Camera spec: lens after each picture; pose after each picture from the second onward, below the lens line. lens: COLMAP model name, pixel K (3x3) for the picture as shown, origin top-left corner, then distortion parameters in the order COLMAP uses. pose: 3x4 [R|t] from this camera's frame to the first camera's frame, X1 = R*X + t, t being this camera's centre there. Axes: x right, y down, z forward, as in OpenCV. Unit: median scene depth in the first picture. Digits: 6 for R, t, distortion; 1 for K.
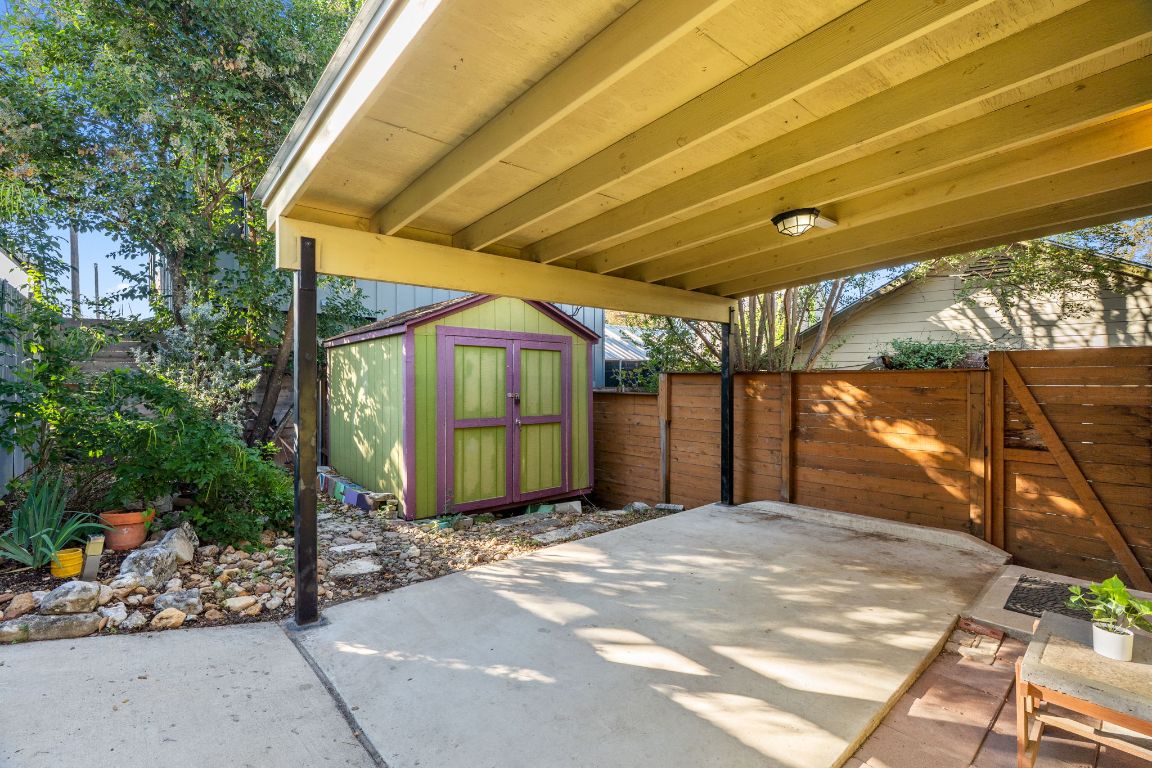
lens RADIAL K [[528.1, 0, 570.9], [0, 528.1, 386.7], [0, 0, 1]] dist [-0.012300, 0.000787]
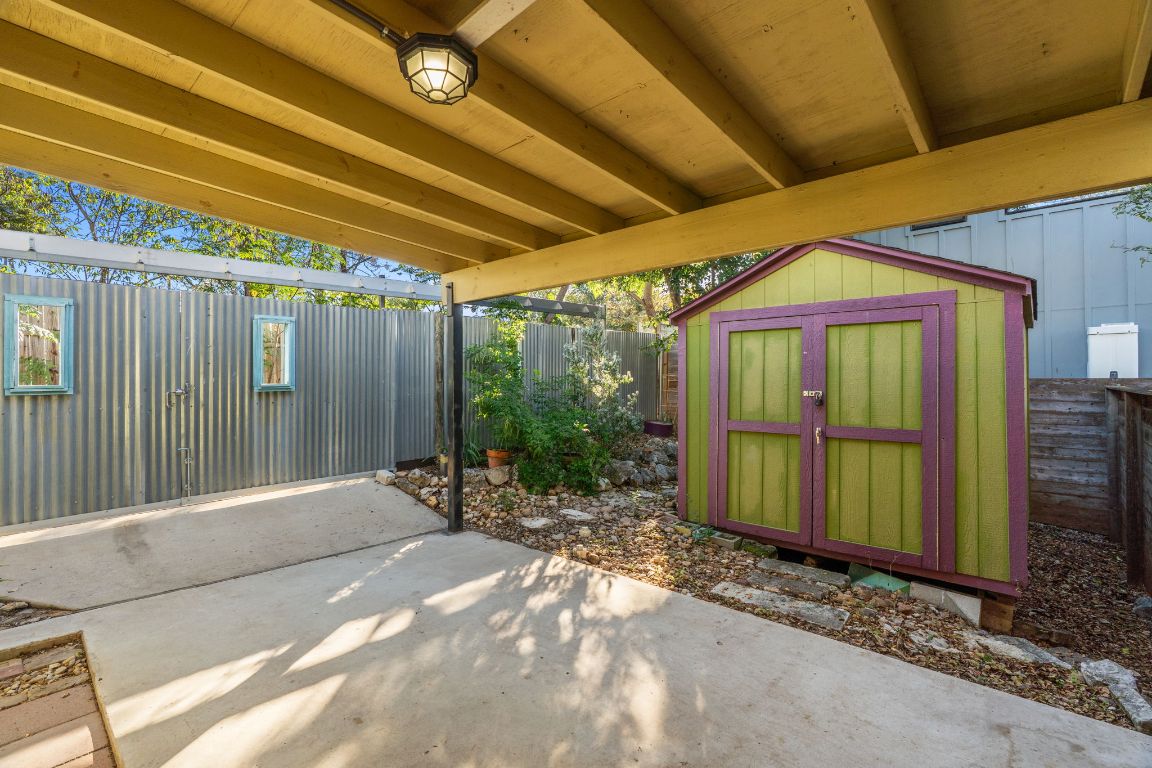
lens RADIAL K [[528.1, 0, 571.1], [0, 528.1, 380.4], [0, 0, 1]] dist [-0.012300, 0.000787]
pose [[0.096485, -0.003302, -0.995329, 0.593625], [-0.004120, 0.999985, -0.003717, 0.002852], [0.995326, 0.004460, 0.096470, 0.652663]]
